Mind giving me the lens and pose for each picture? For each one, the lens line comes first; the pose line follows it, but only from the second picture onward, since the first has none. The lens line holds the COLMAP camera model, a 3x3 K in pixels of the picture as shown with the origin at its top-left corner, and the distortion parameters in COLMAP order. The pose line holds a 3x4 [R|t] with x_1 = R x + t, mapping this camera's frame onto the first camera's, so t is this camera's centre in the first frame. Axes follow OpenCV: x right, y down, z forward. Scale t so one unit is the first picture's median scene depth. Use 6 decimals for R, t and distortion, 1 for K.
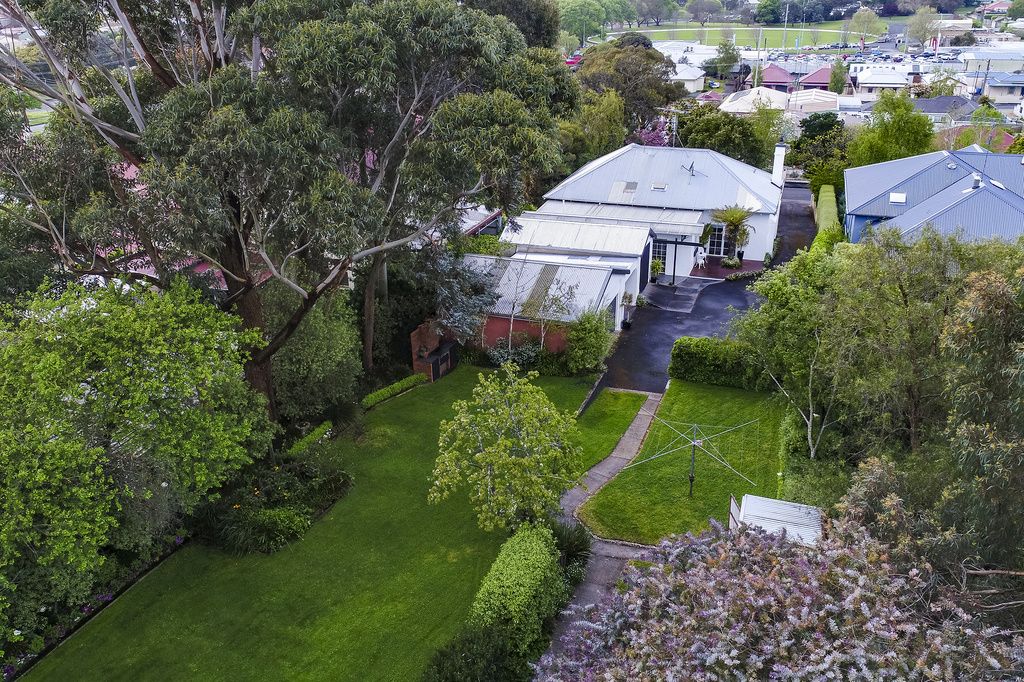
lens RADIAL K [[810.5, 0, 497.3], [0, 810.5, 339.1], [0, 0, 1]] dist [-0.000153, 0.005710]
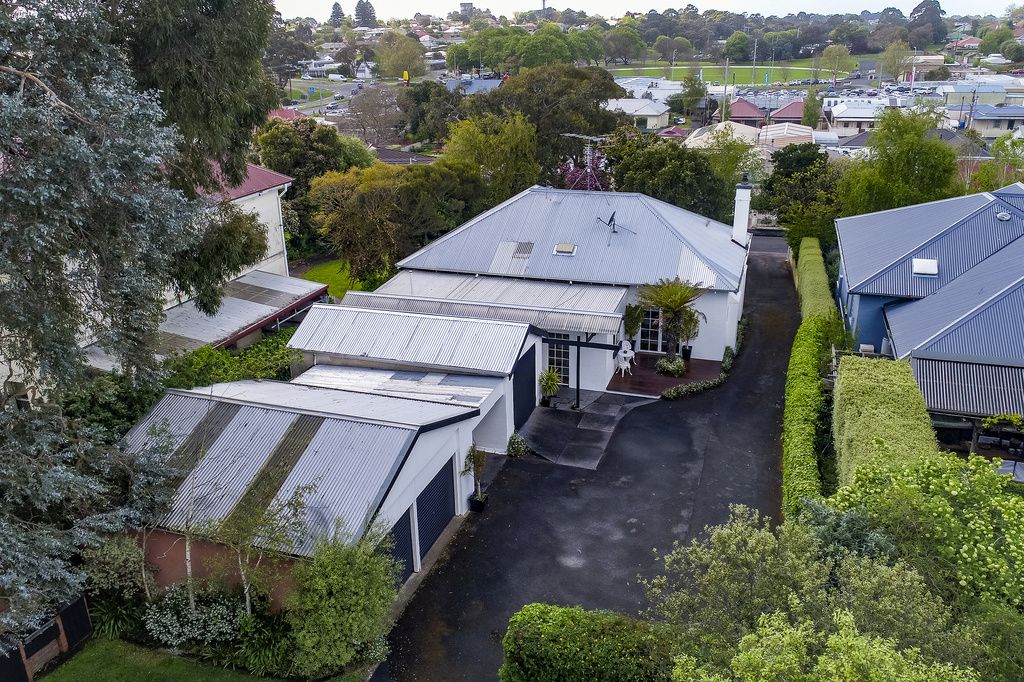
lens RADIAL K [[810.5, 0, 497.3], [0, 810.5, 339.1], [0, 0, 1]] dist [-0.000153, 0.005710]
pose [[0.999634, -0.012896, 0.023764, 0.115458], [0.014027, 0.998746, -0.048050, -0.075057], [-0.023115, 0.048365, 0.998562, 0.306031]]
